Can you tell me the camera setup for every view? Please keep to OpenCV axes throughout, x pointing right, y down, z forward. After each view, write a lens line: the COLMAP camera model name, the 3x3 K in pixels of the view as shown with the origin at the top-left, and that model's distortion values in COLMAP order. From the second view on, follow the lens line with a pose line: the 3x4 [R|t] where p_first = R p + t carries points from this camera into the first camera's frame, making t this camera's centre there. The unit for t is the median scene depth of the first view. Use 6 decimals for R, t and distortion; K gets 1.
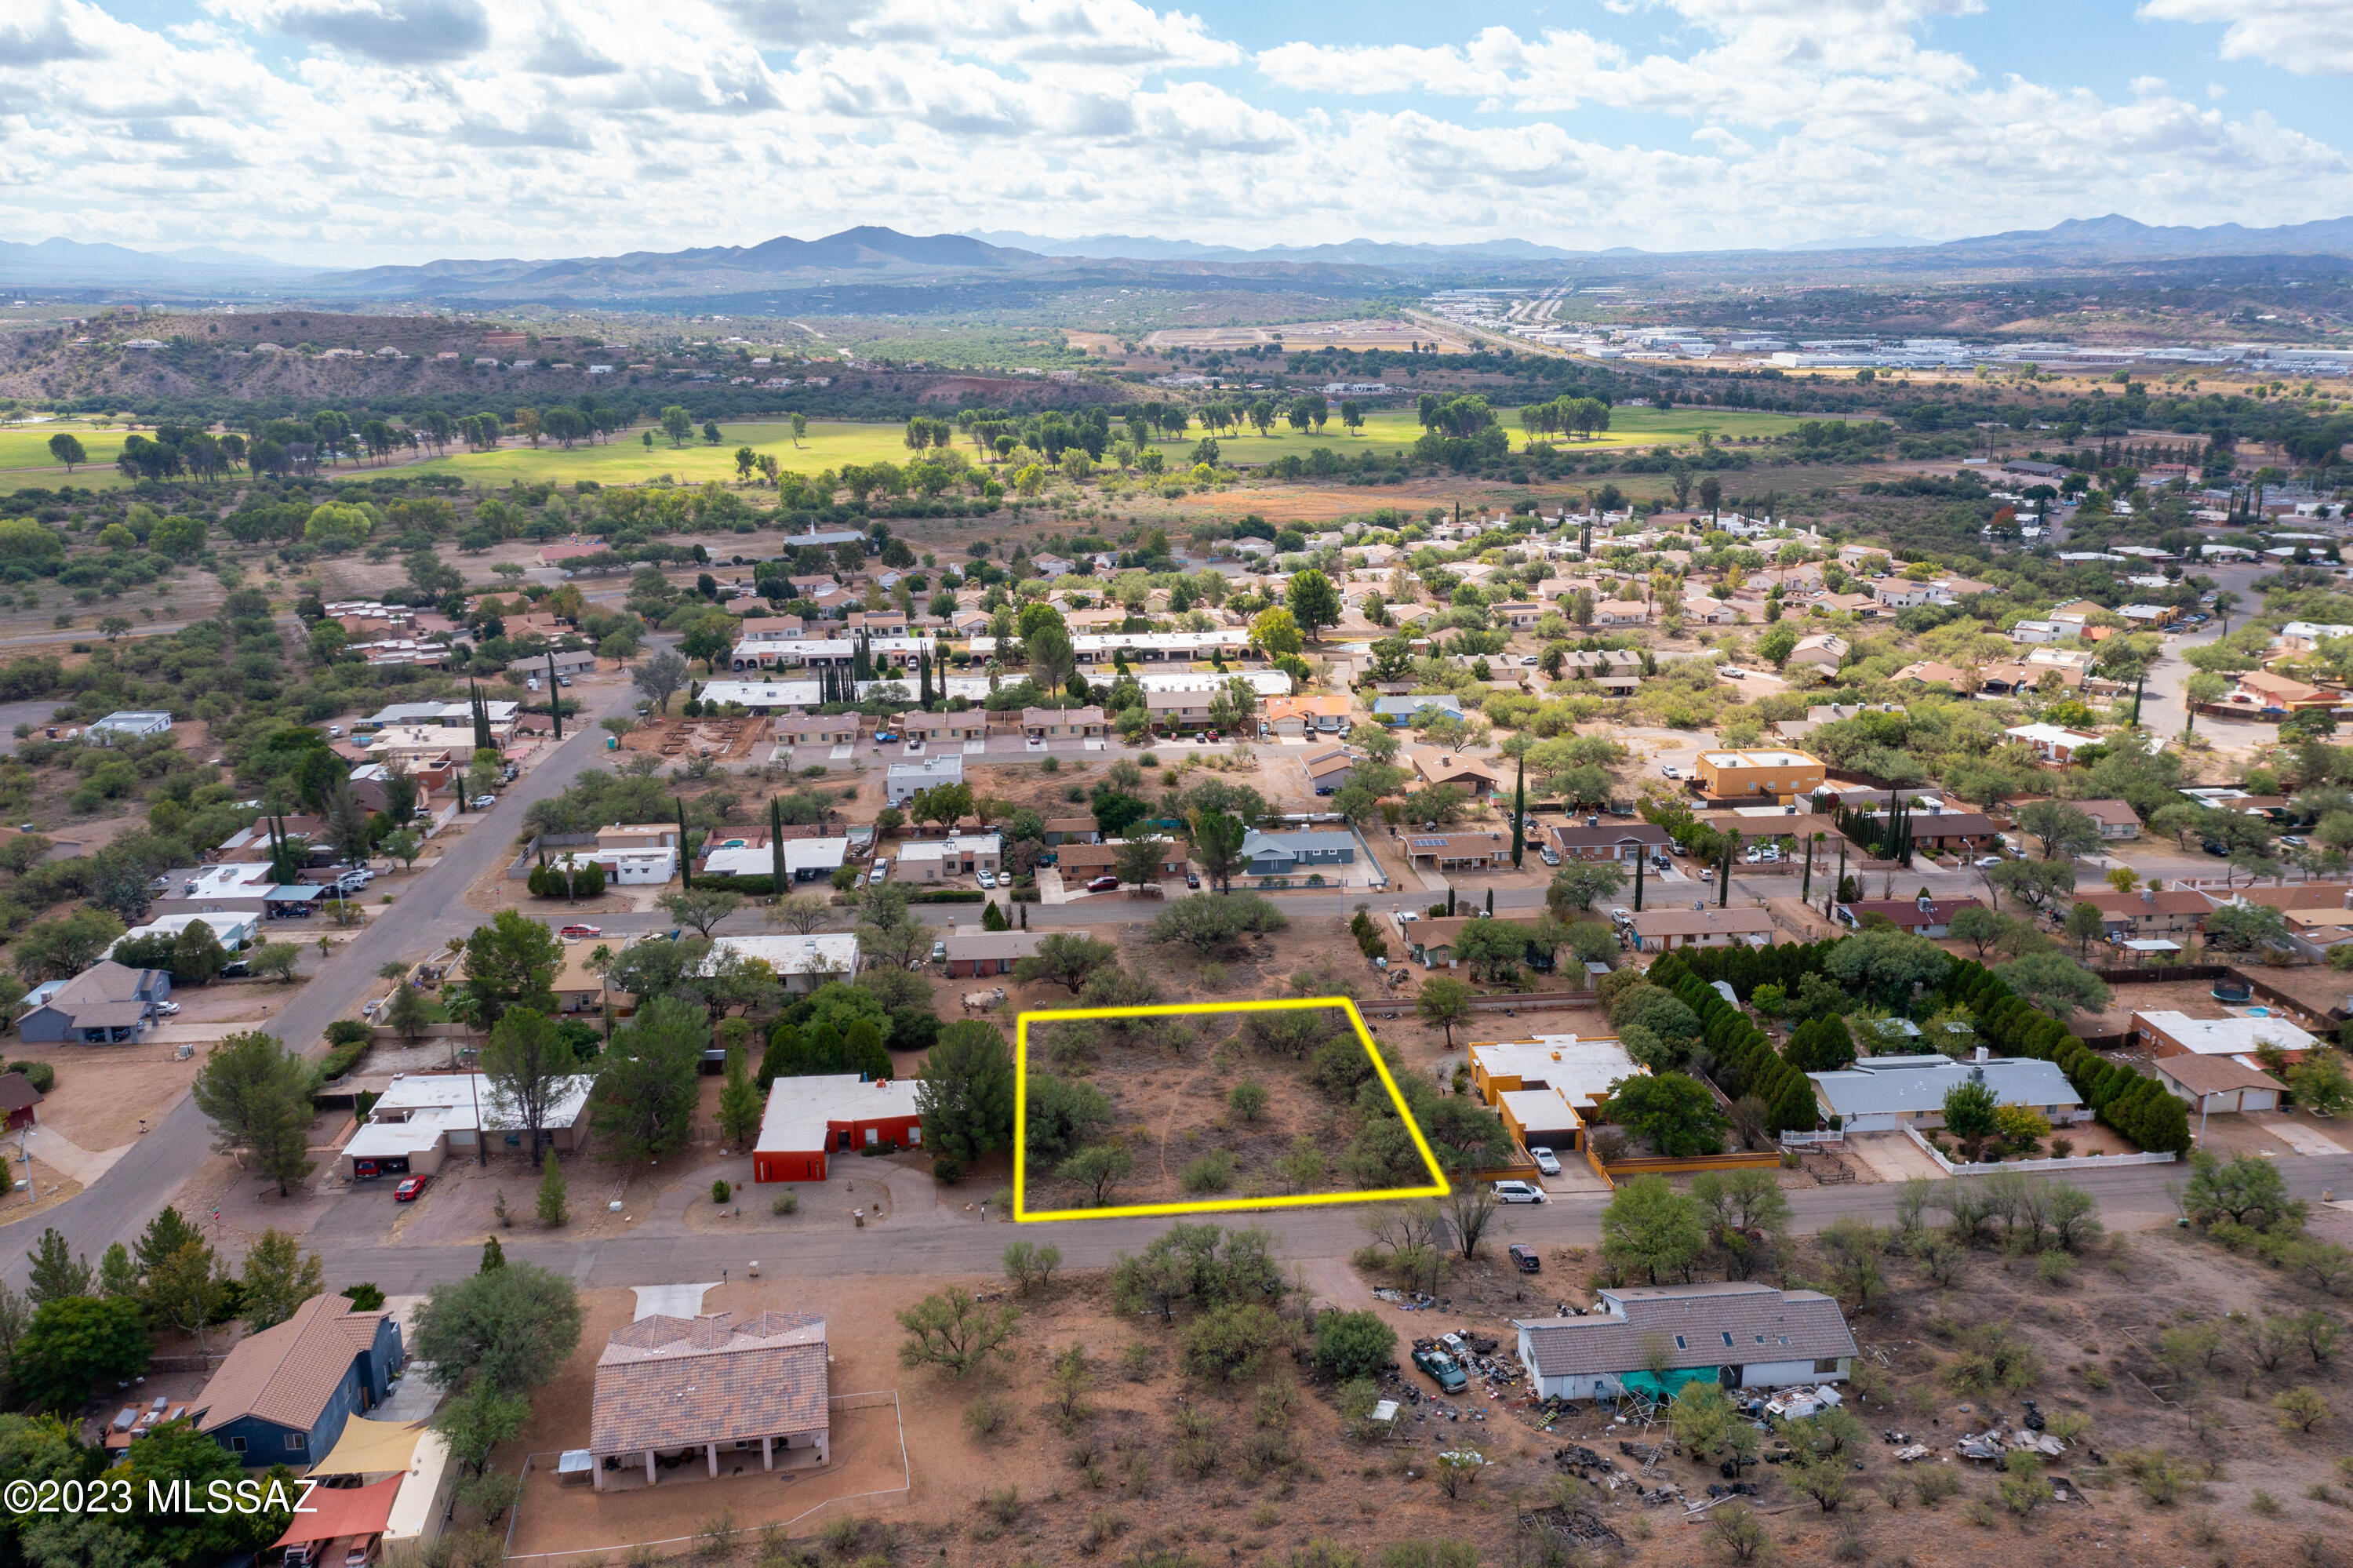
lens RADIAL K [[1861.2, 0, 1172.1], [0, 1861.2, 776.7], [0, 0, 1]] dist [-0.007389, 0.009861]
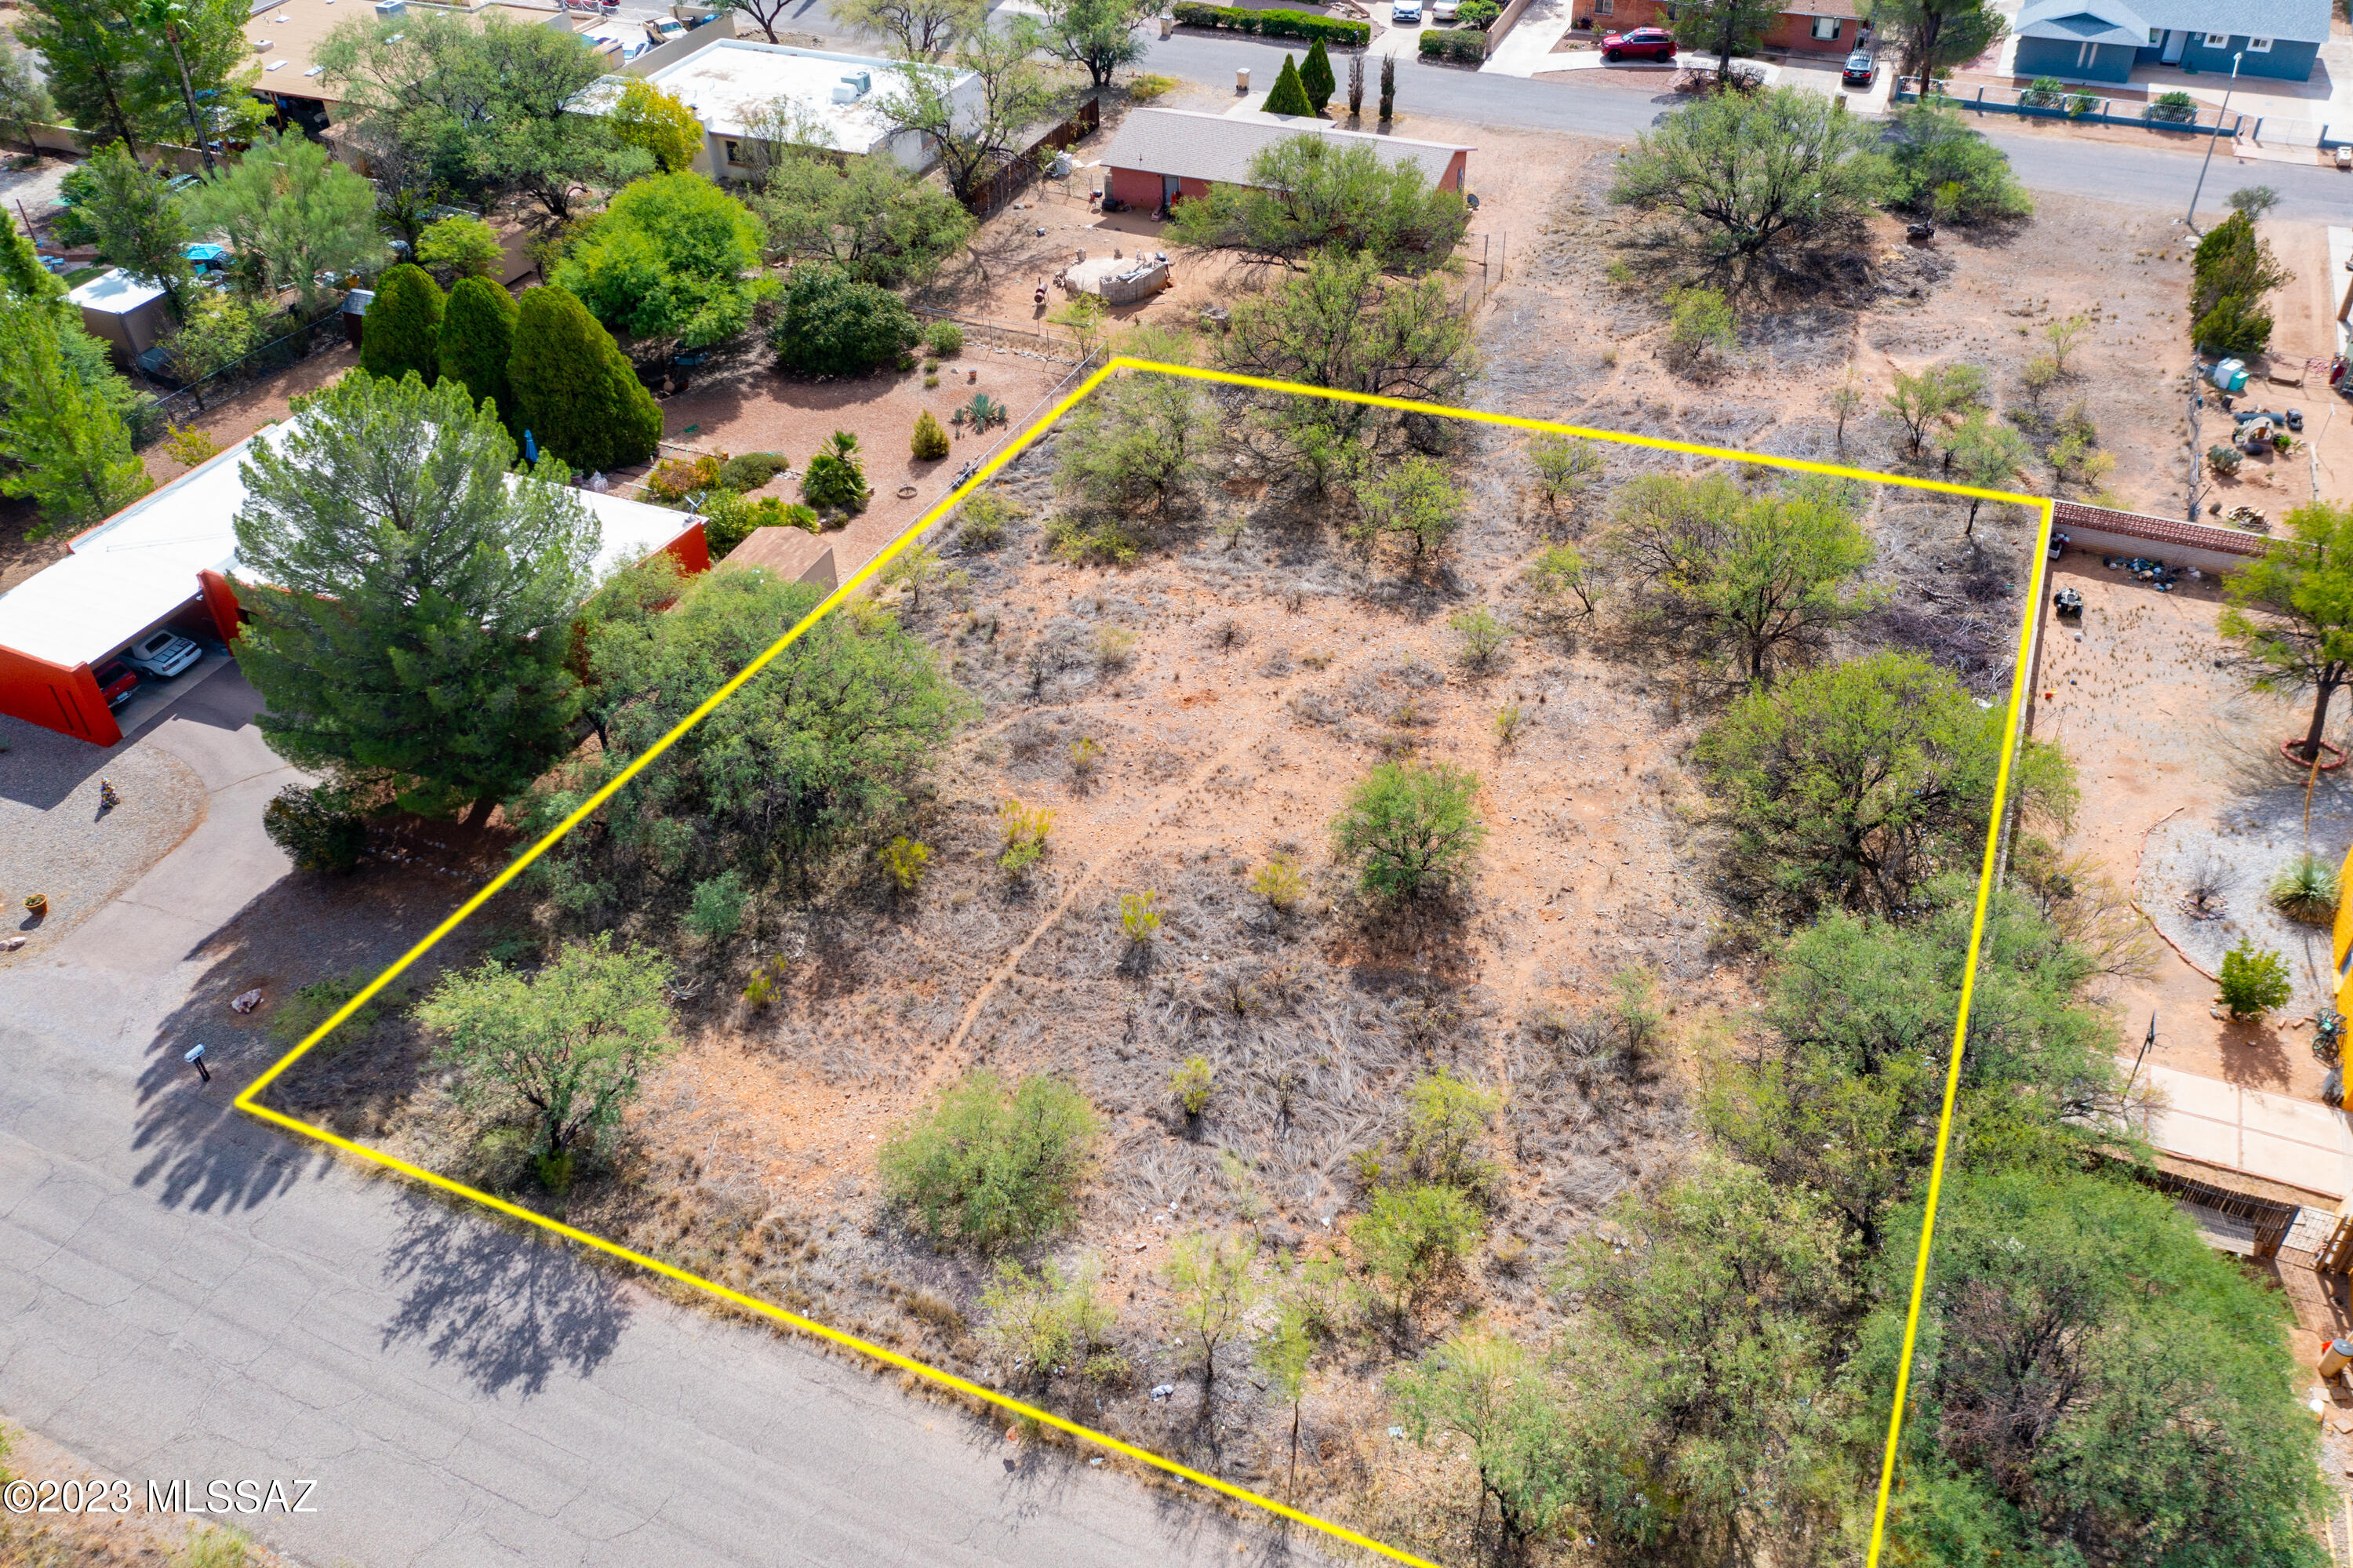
lens RADIAL K [[1861.2, 0, 1172.1], [0, 1861.2, 776.7], [0, 0, 1]] dist [-0.007389, 0.009861]
pose [[0.877276, 0.286802, -0.384878, 0.078300], [-0.102312, 0.895159, 0.433845, 0.031325], [0.468955, -0.341225, 0.814646, 0.505312]]
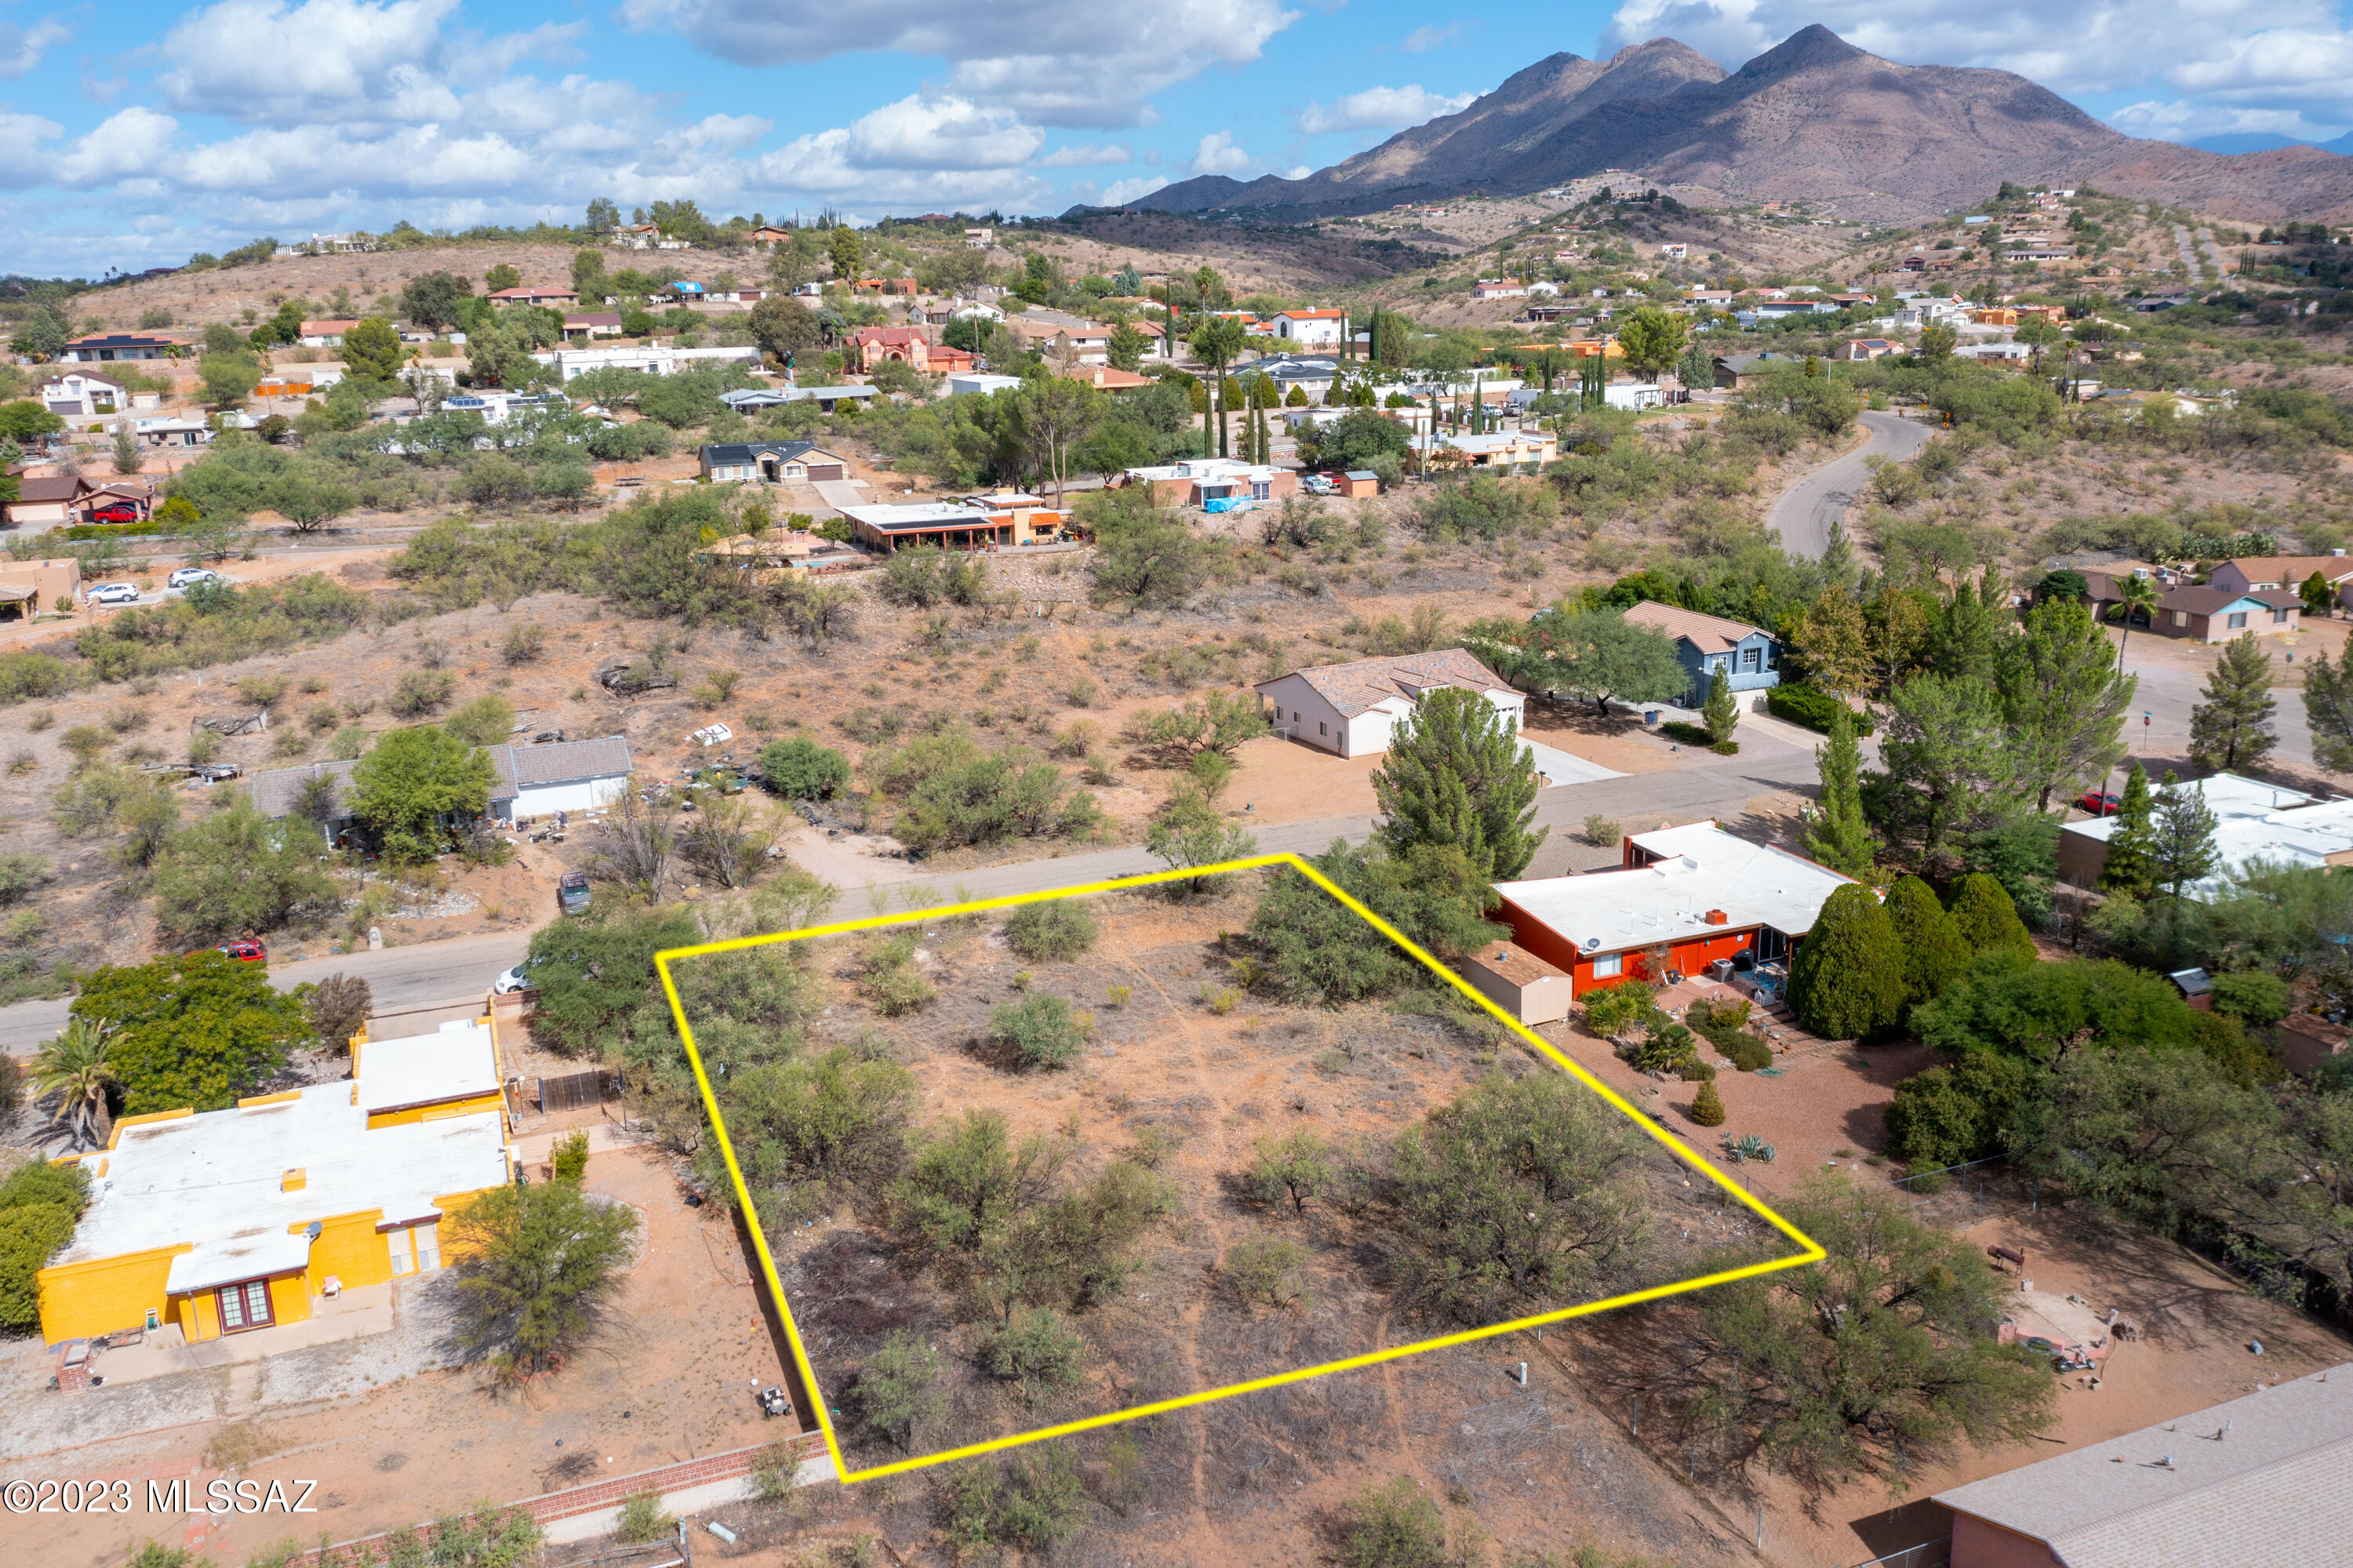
lens RADIAL K [[1861.2, 0, 1172.1], [0, 1861.2, 776.7], [0, 0, 1]] dist [-0.007389, 0.009861]
pose [[-0.956971, 0.104674, -0.270648, 0.088536], [-0.043133, 0.871005, 0.489377, -0.083645], [0.286960, 0.479993, -0.829012, 0.928855]]
